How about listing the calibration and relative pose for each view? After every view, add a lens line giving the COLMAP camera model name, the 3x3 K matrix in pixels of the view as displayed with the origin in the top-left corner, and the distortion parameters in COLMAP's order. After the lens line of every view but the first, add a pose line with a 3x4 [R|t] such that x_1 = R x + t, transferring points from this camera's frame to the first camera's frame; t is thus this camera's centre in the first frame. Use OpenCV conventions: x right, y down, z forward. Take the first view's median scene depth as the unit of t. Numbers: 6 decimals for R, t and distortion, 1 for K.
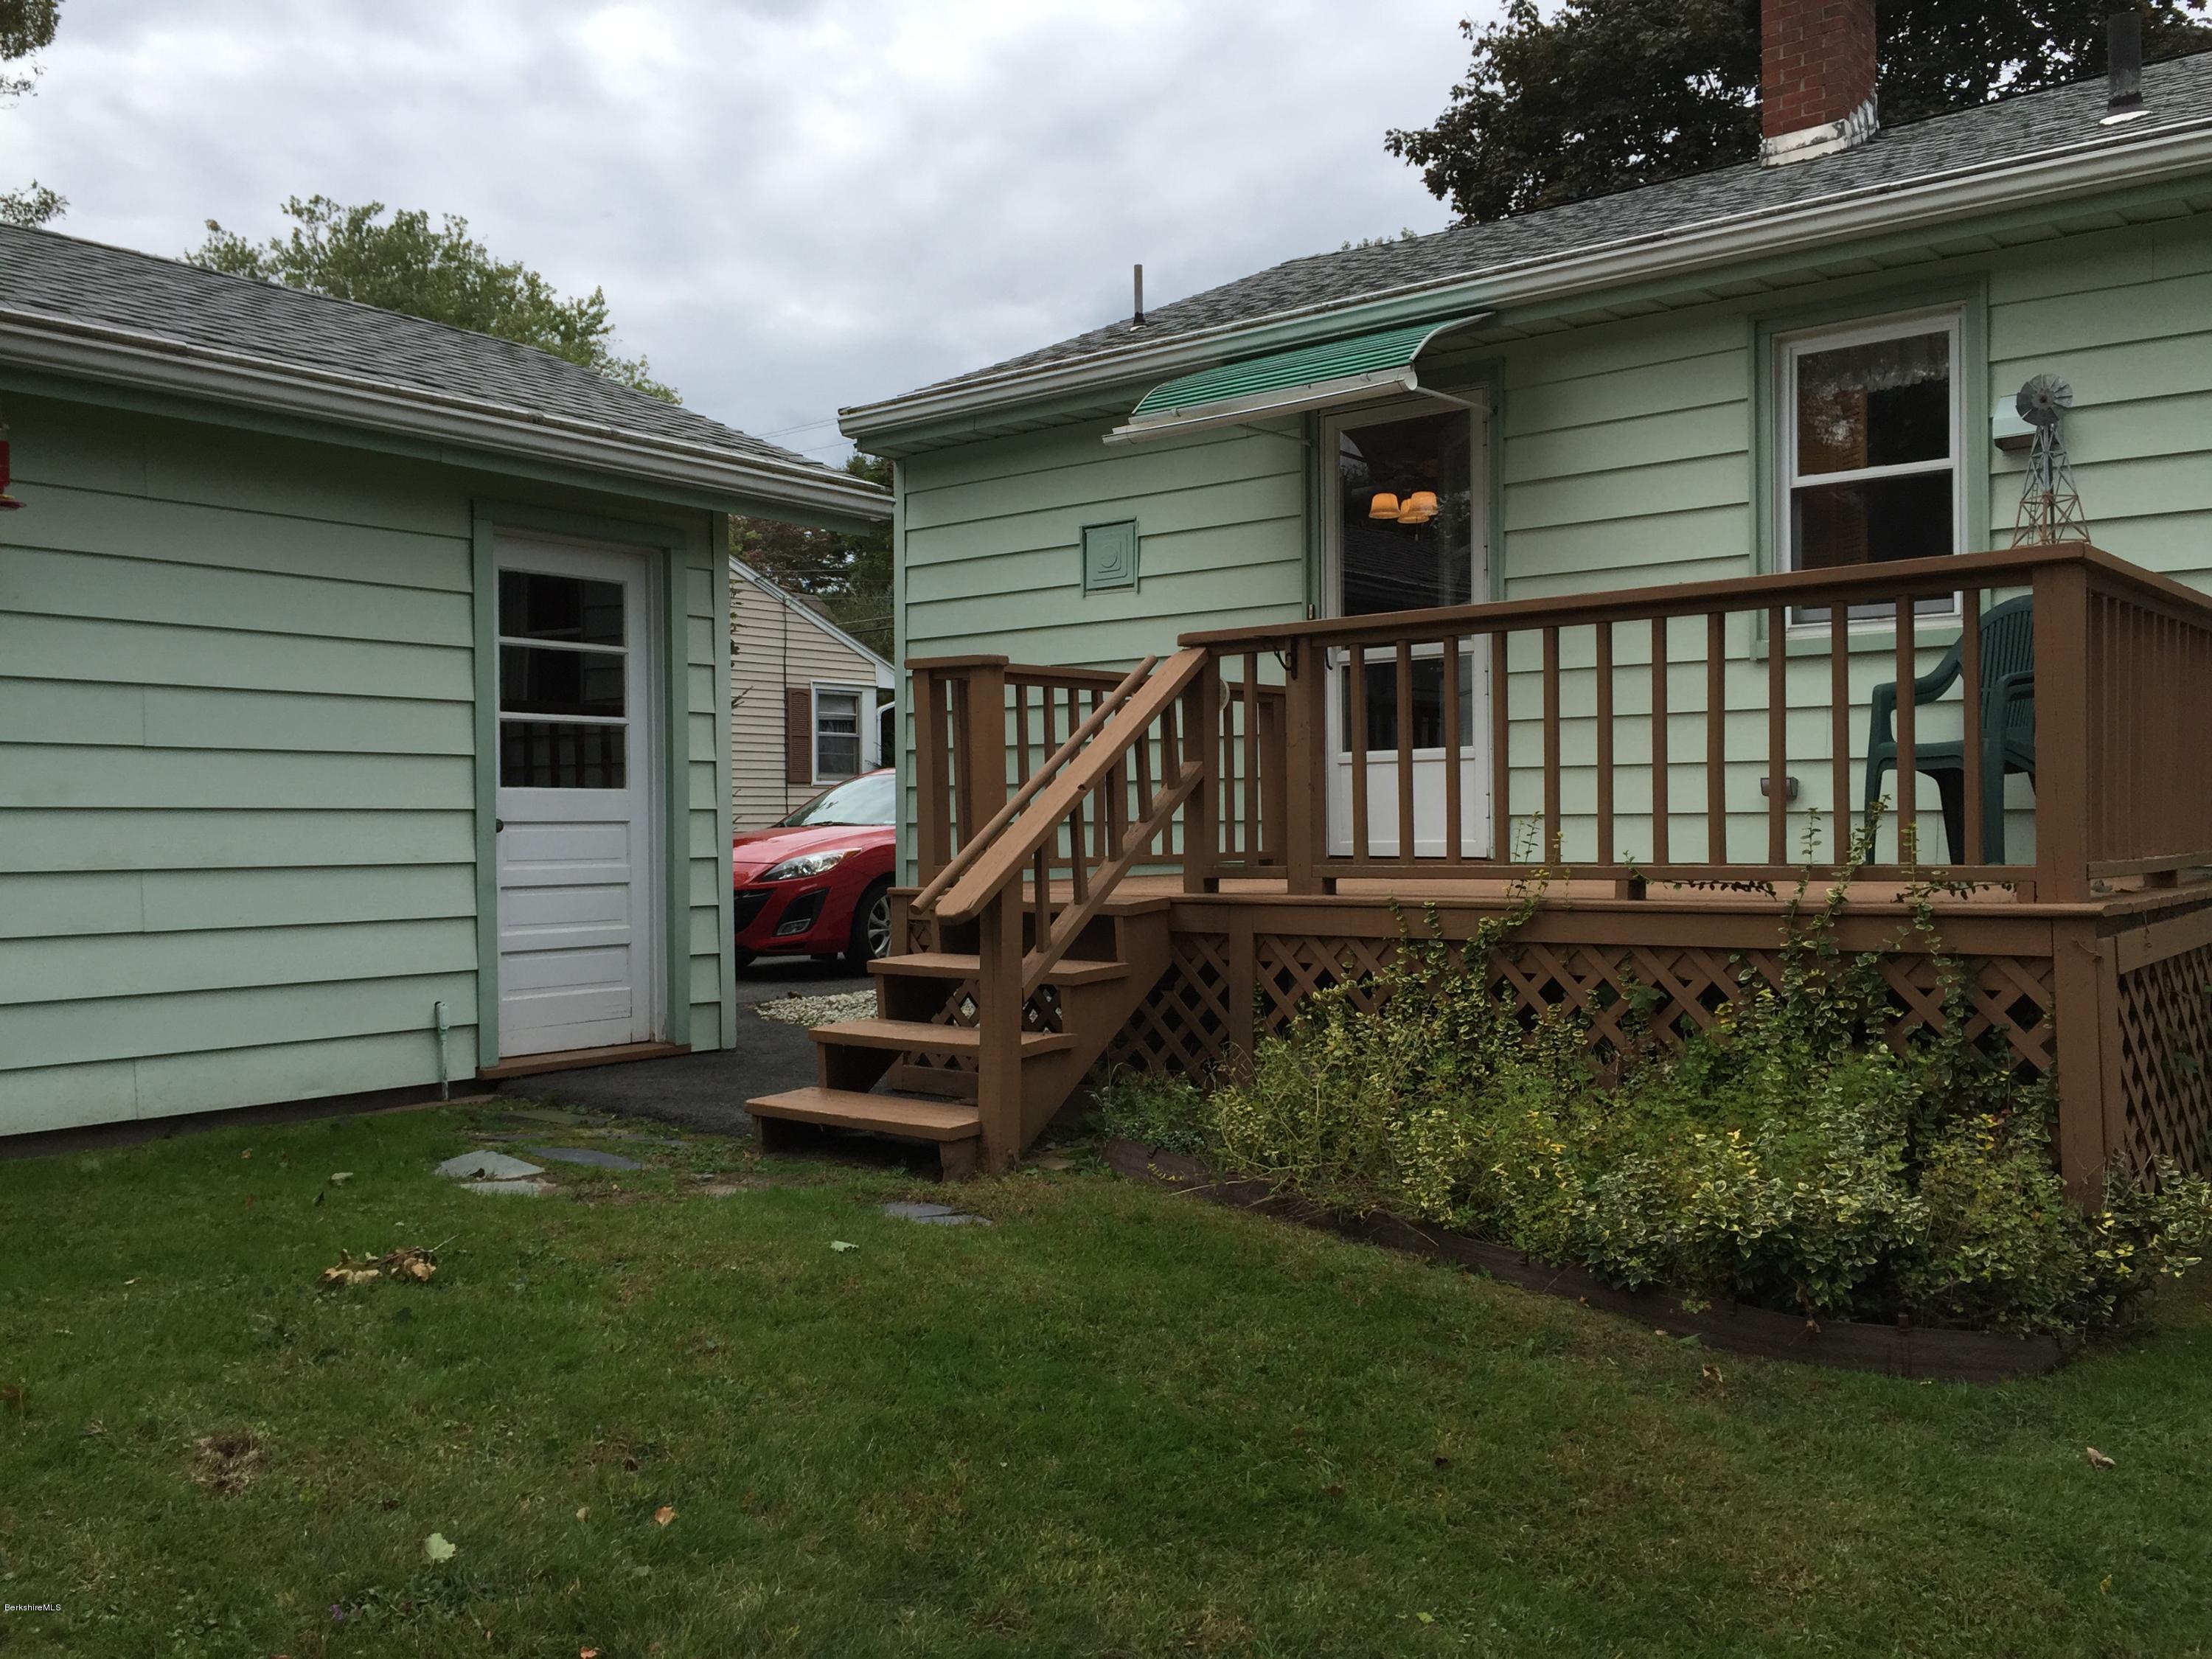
lens RADIAL K [[1924.9, 0, 1108.5], [0, 1924.9, 828.2], [0, 0, 1]] dist [0.078586, -0.083262]
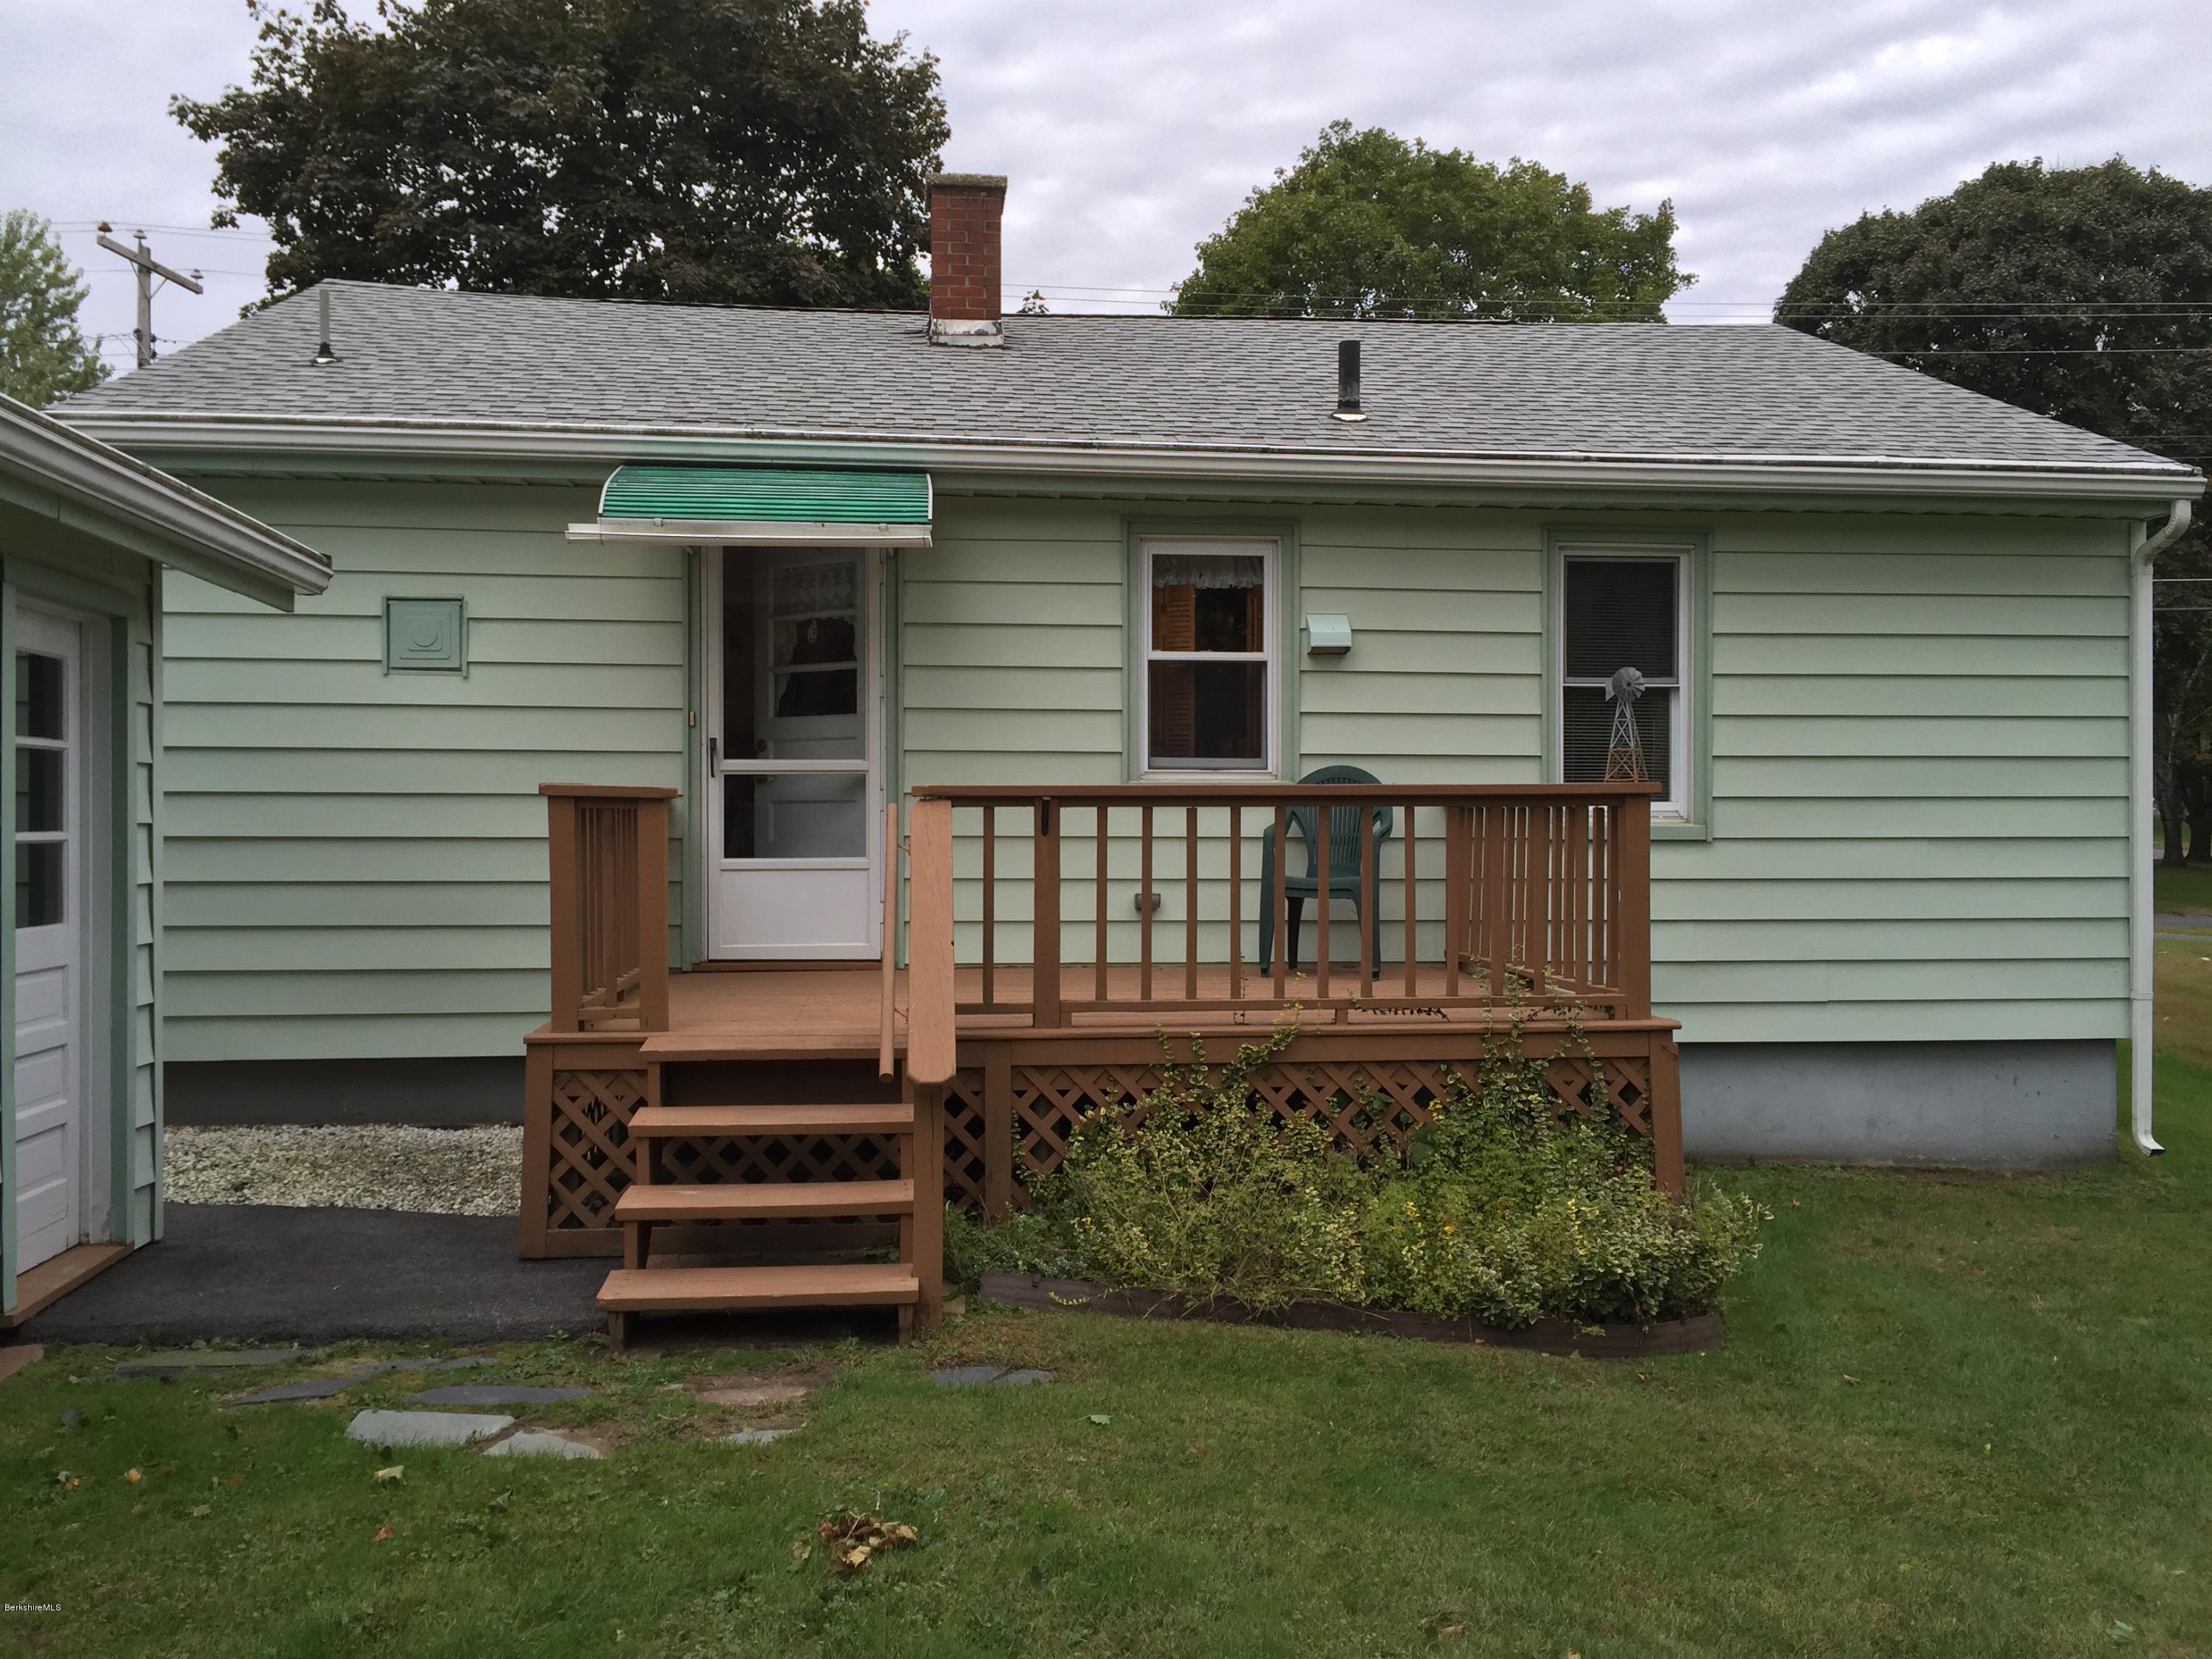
lens RADIAL K [[1924.9, 0, 1111.1], [0, 1924.9, 834.1], [0, 0, 1]] dist [0.078586, -0.083262]
pose [[0.694425, 0.005465, 0.719545, -0.562923], [-0.009656, 0.999952, 0.001724, -0.066373], [-0.719501, -0.008146, 0.694444, 0.164367]]
